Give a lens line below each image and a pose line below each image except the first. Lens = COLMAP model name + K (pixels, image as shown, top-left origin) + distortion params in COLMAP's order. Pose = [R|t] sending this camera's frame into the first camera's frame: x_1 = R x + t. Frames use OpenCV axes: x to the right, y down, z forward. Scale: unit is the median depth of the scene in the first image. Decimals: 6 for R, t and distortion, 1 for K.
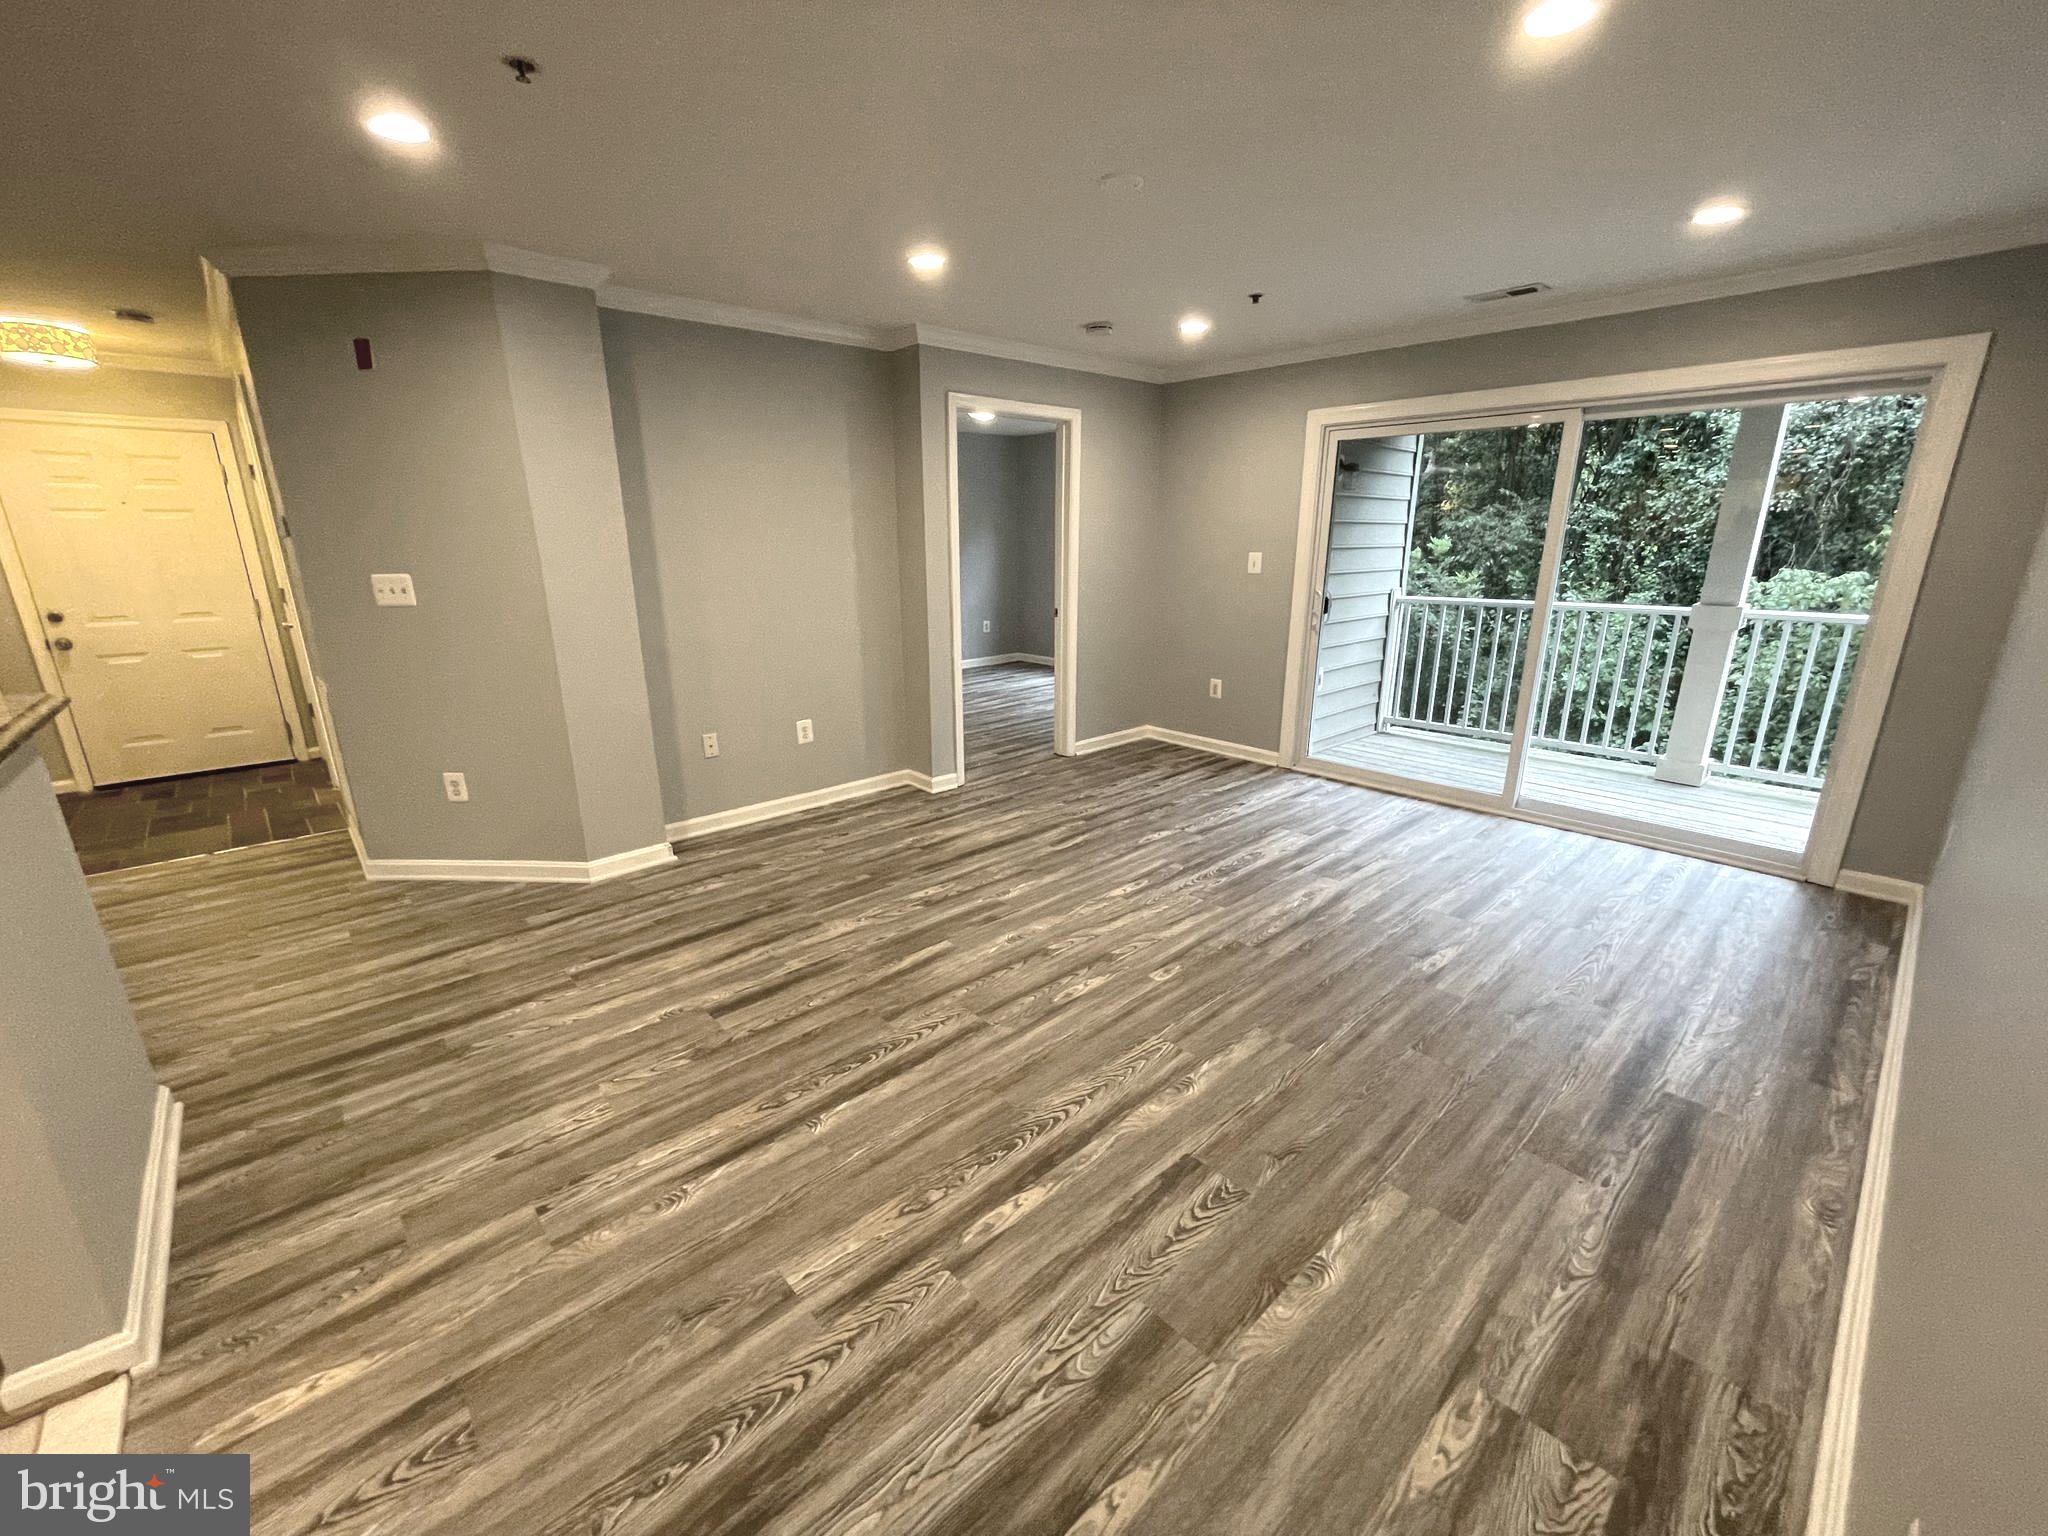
lens RADIAL K [[829.0, 0, 1019.7], [0, 829.0, 773.4], [0, 0, 1]] dist [-0.001724, -0.000796]
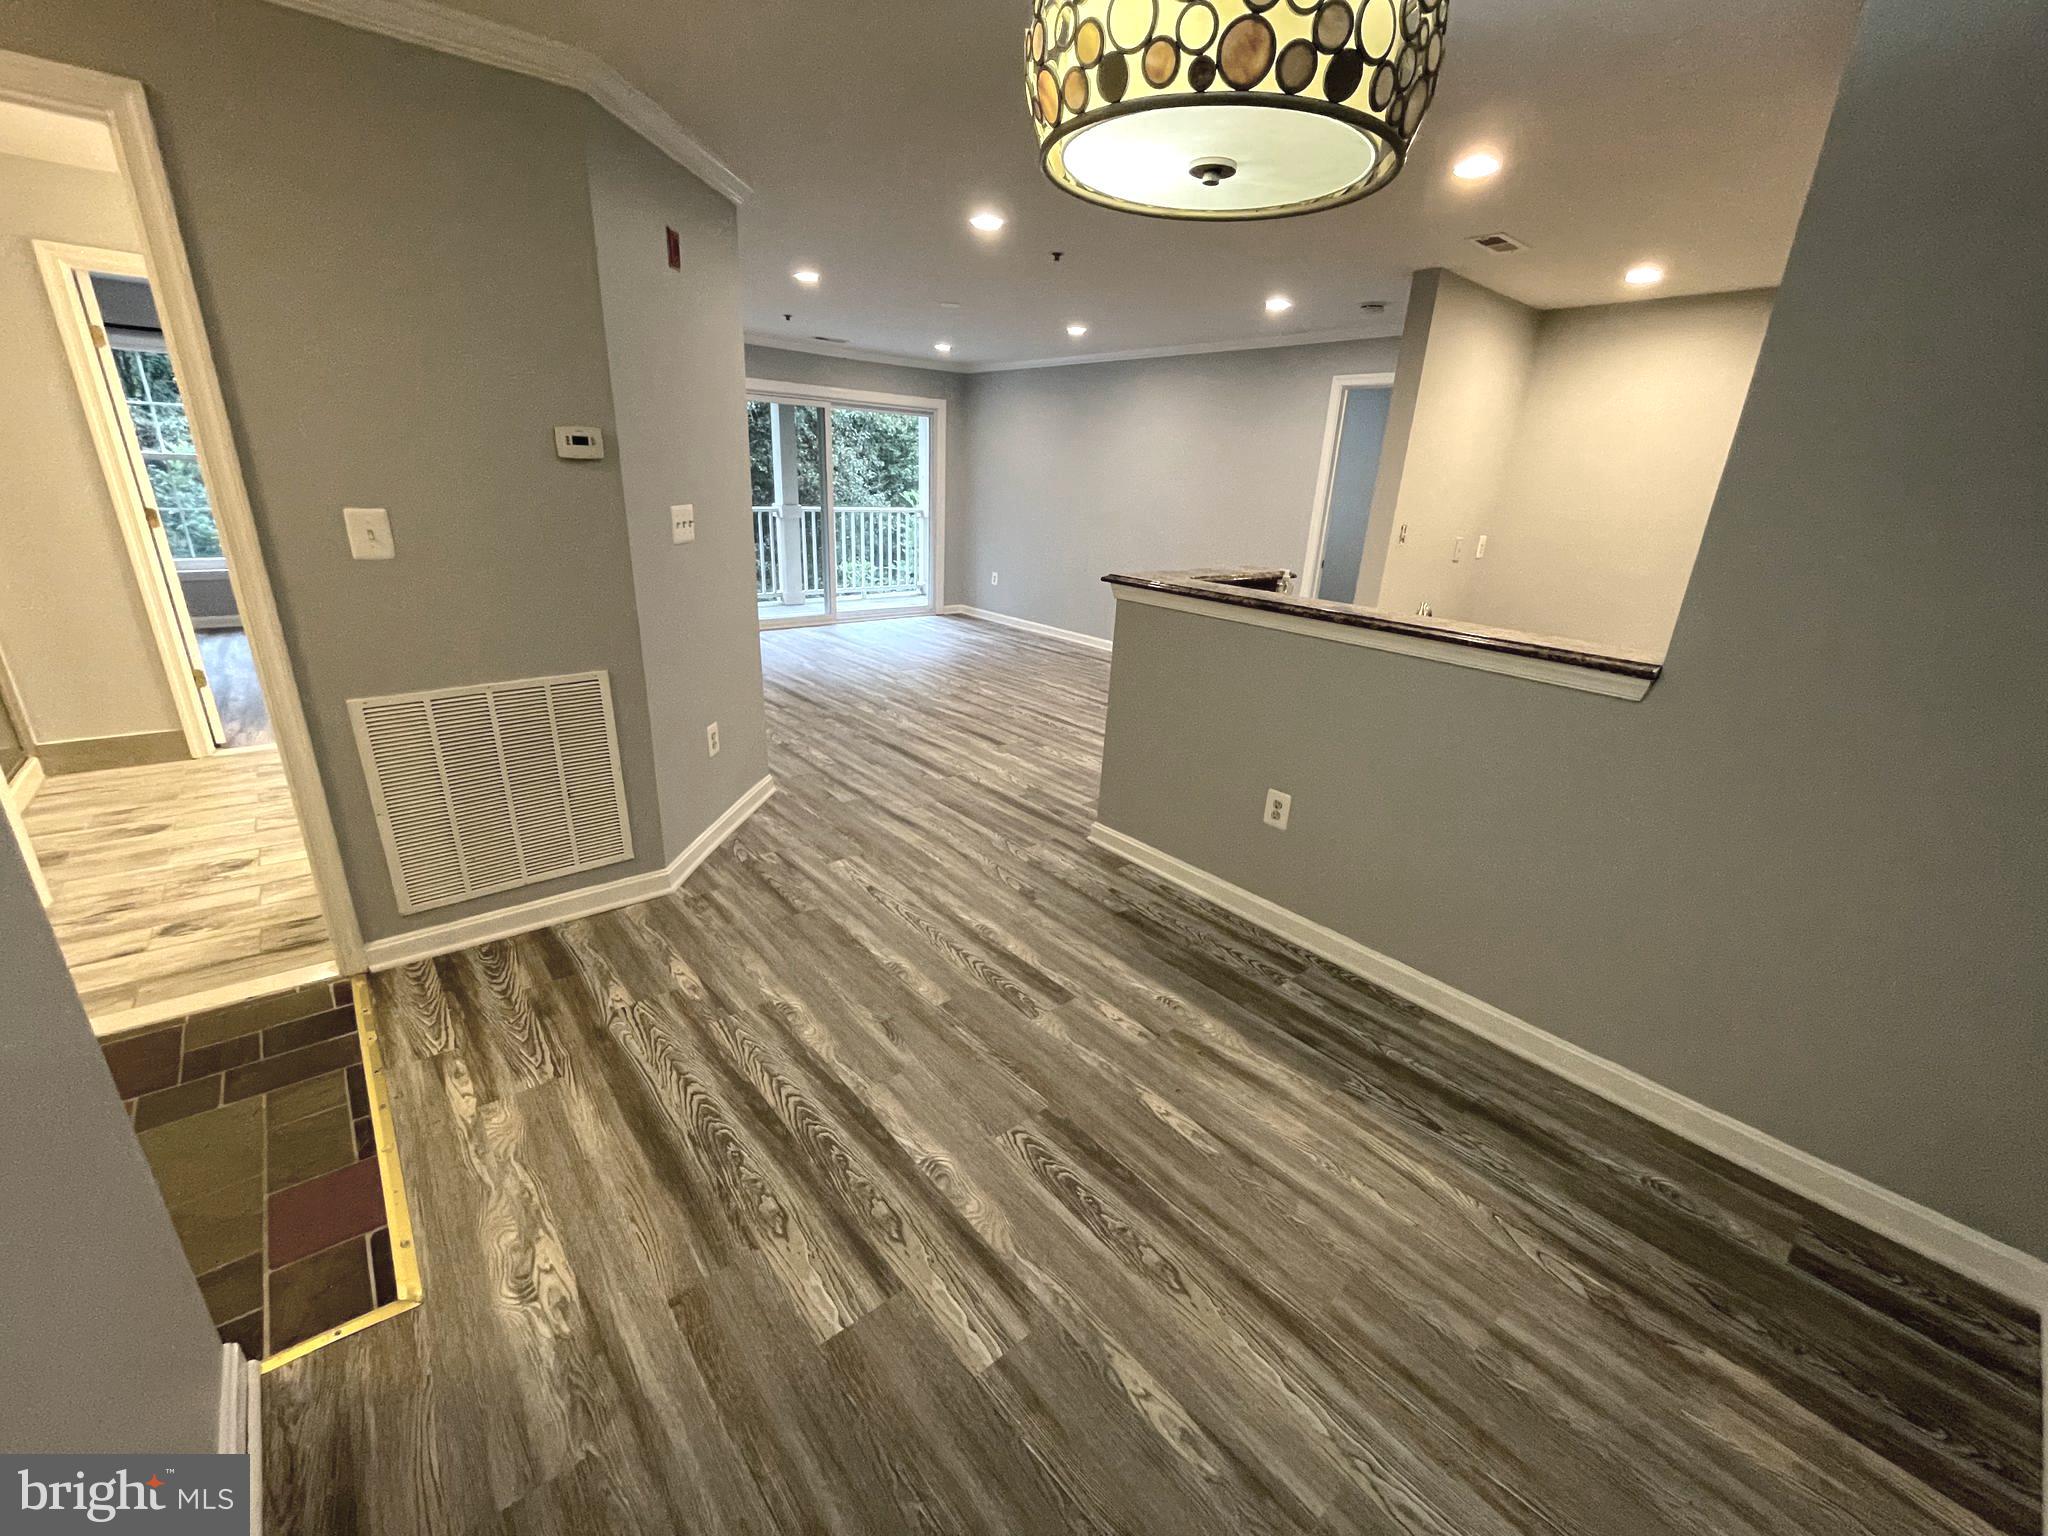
lens RADIAL K [[829.0, 0, 1019.7], [0, 829.0, 773.4], [0, 0, 1]] dist [-0.001724, -0.000796]
pose [[0.038903, -0.335551, 0.941218, -2.028488], [0.235615, 0.918452, 0.317696, -0.212781], [-0.971067, 0.209406, 0.114792, 0.740853]]
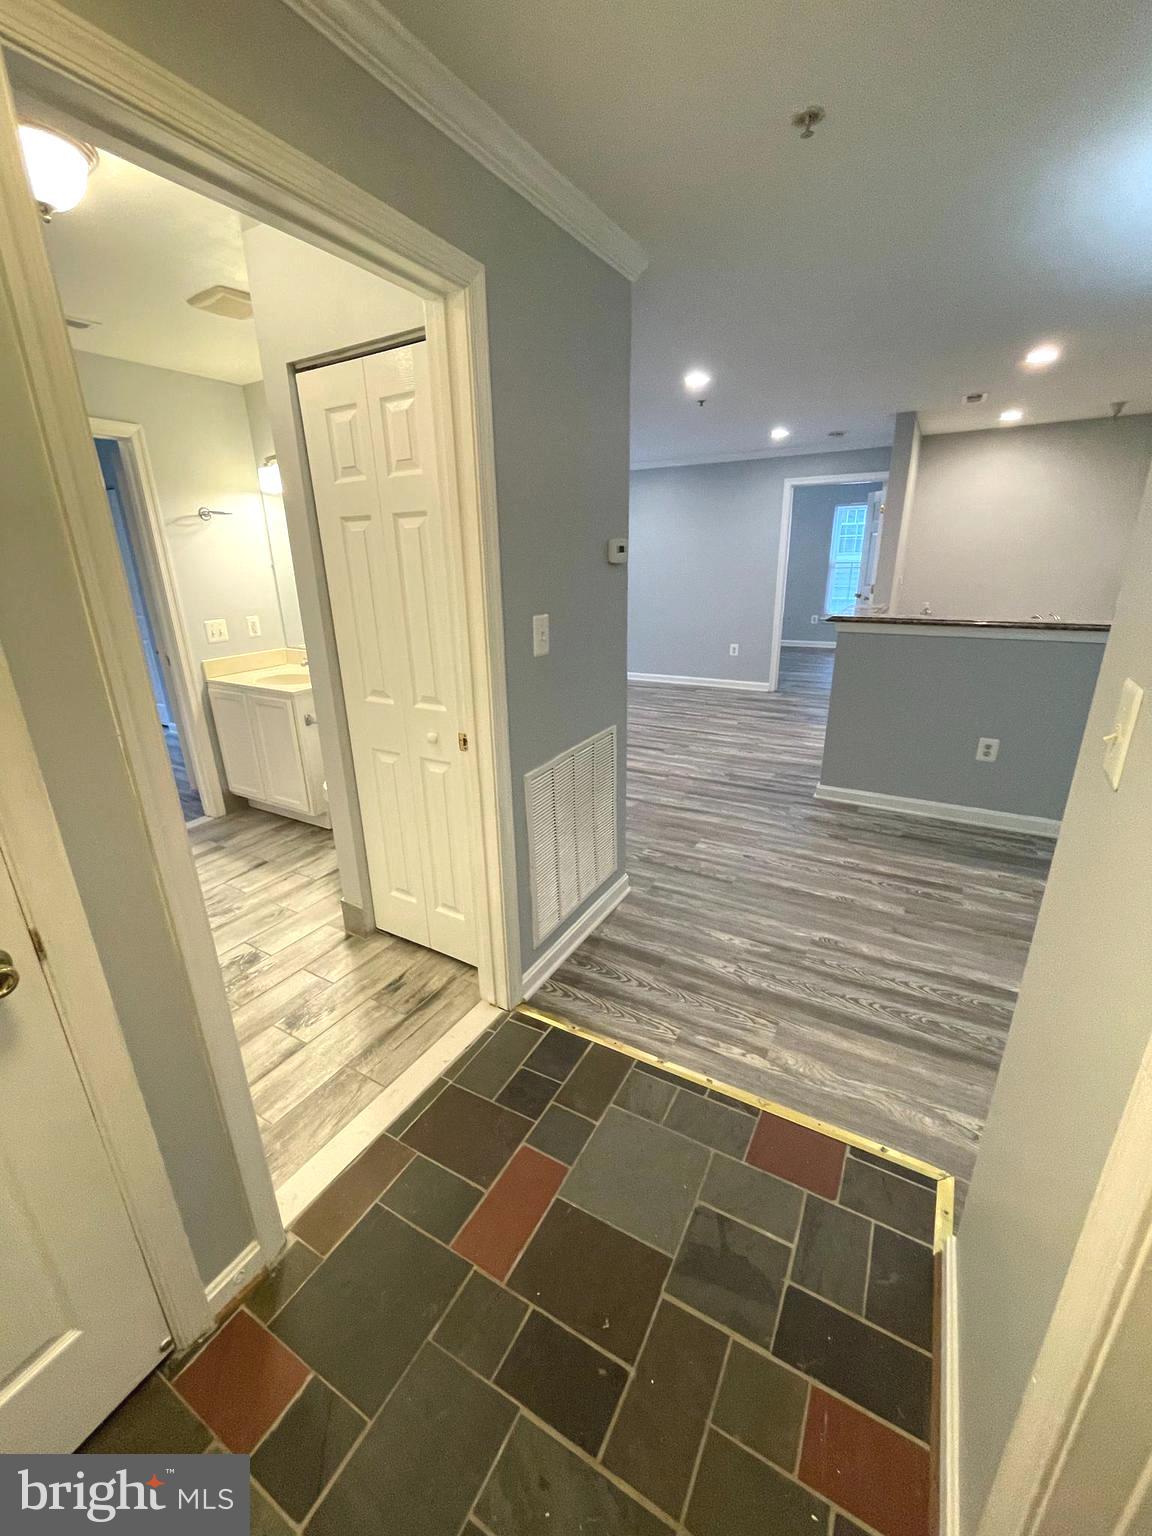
lens RADIAL K [[621.7, 0, 571.7], [0, 621.7, 764.4], [0, 0, 1]] dist [-0.001724, -0.000796]
pose [[-0.301723, -0.296640, 0.906073, -1.939063], [0.287096, 0.877981, 0.383047, -0.457252], [-0.909142, 0.375704, -0.179742, 1.551872]]
